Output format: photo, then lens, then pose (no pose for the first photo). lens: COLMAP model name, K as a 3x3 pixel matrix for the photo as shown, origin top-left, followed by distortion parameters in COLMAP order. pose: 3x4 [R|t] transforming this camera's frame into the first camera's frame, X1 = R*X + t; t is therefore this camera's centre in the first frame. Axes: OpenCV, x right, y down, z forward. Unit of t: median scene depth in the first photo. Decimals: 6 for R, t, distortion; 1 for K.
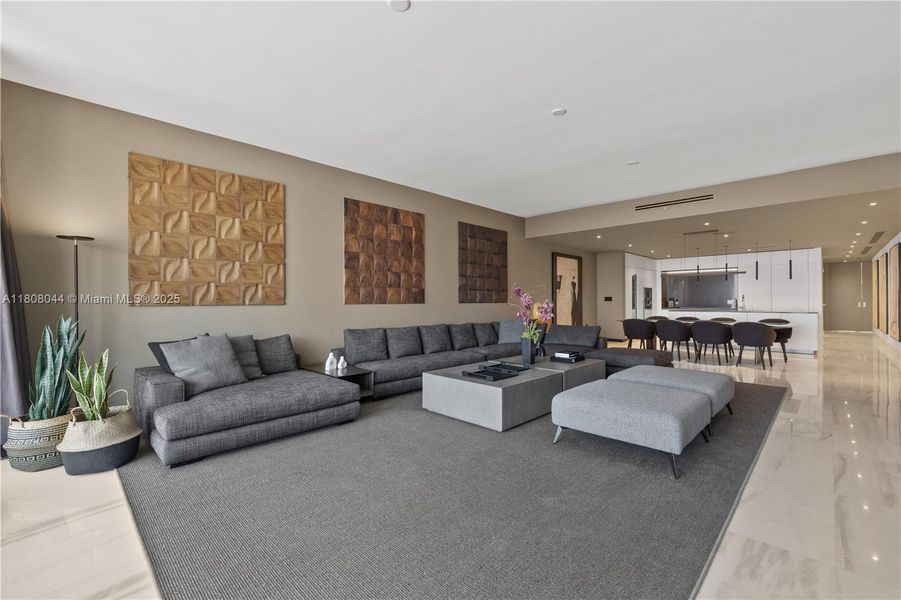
lens RADIAL K [[387.1, 0, 453.1], [0, 387.1, 289.3], [0, 0, 1]] dist [0.000207, -0.000028]
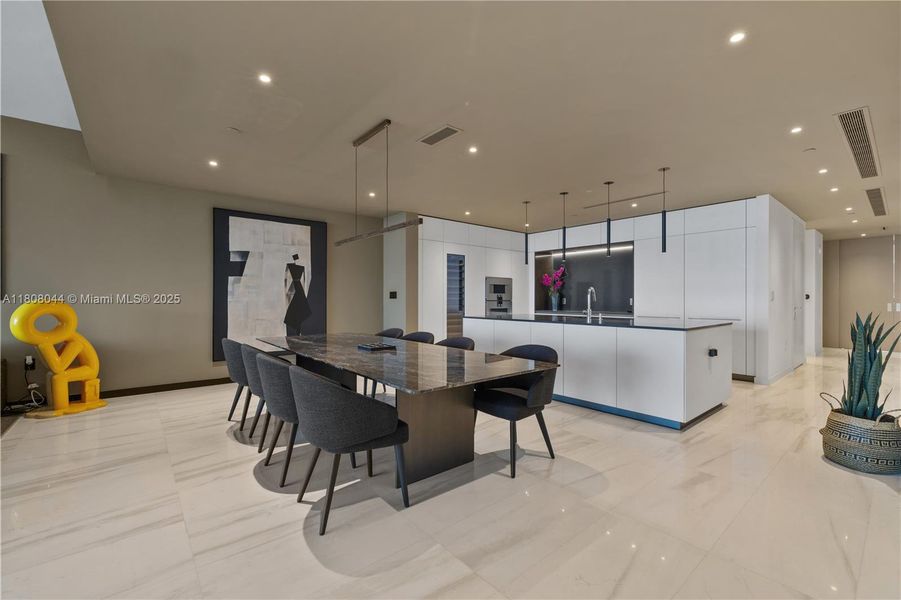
lens RADIAL K [[387.1, 0, 453.1], [0, 387.1, 289.3], [0, 0, 1]] dist [0.000207, -0.000028]
pose [[0.995847, 0.004779, -0.090918, 0.844445], [-0.005537, 0.999952, -0.008087, 0.029973], [0.090875, 0.008557, 0.995826, 0.621292]]
